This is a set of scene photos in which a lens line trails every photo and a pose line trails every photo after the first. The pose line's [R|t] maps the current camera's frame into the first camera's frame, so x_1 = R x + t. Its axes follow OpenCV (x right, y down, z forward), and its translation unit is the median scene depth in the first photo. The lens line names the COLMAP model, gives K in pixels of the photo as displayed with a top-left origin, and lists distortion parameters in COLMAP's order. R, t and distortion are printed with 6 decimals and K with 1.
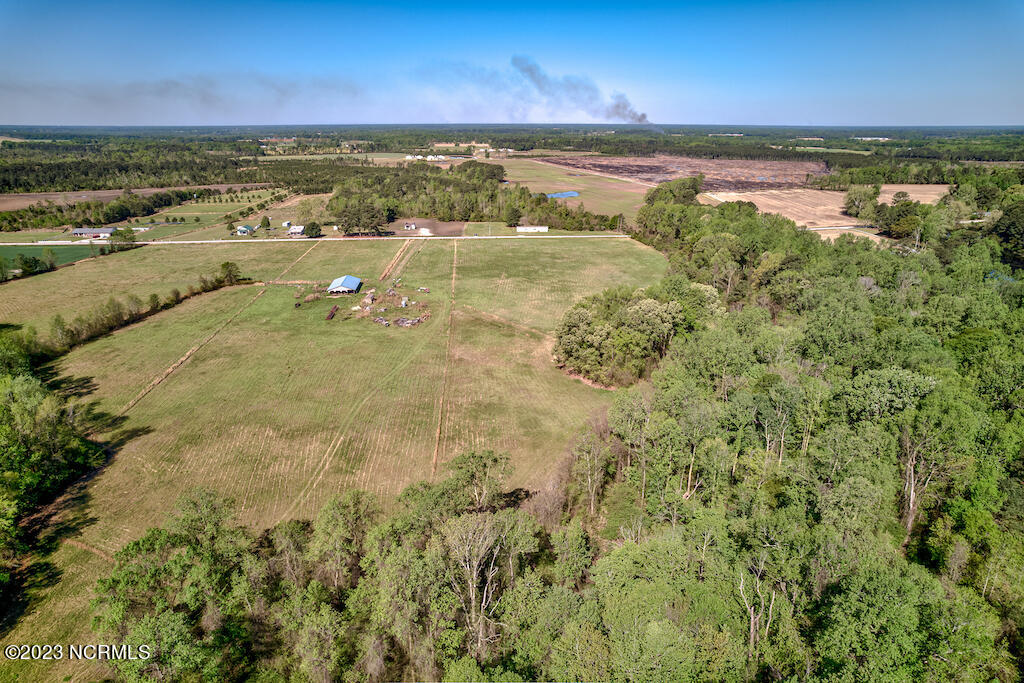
lens RADIAL K [[657.1, 0, 509.0], [0, 657.1, 349.6], [0, 0, 1]] dist [-0.061939, 0.054591]
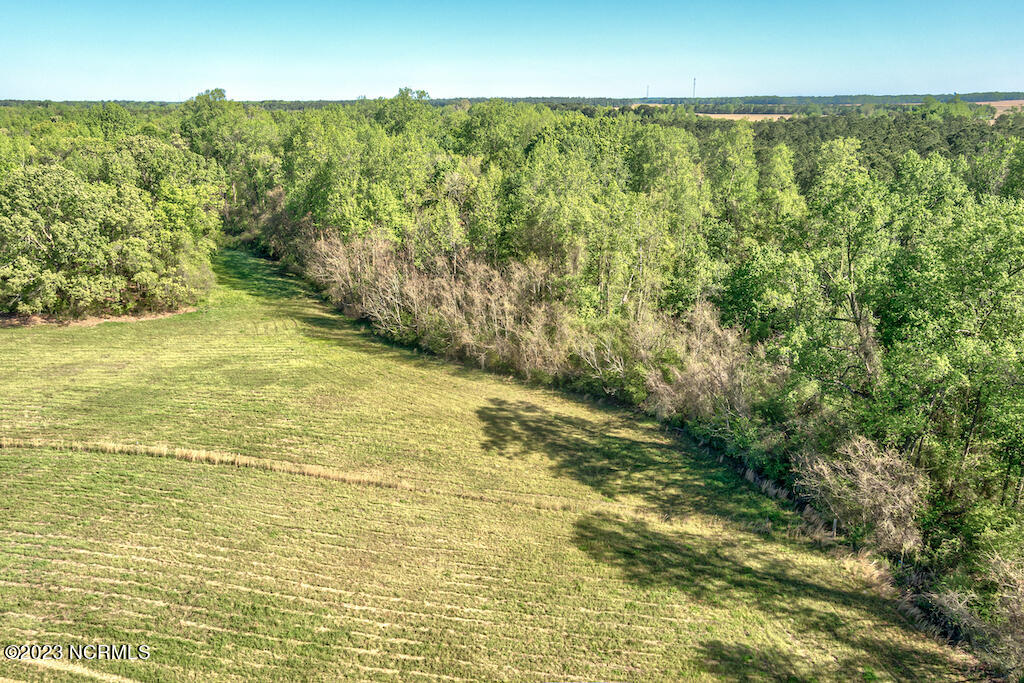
lens RADIAL K [[793.2, 0, 506.5], [0, 793.2, 344.5], [0, 0, 1]] dist [0.007719, 0.010169]
pose [[0.191794, -0.291335, 0.937197, -0.192728], [0.331745, 0.917962, 0.217464, 0.017865], [-0.923667, 0.269203, 0.272709, 0.336045]]
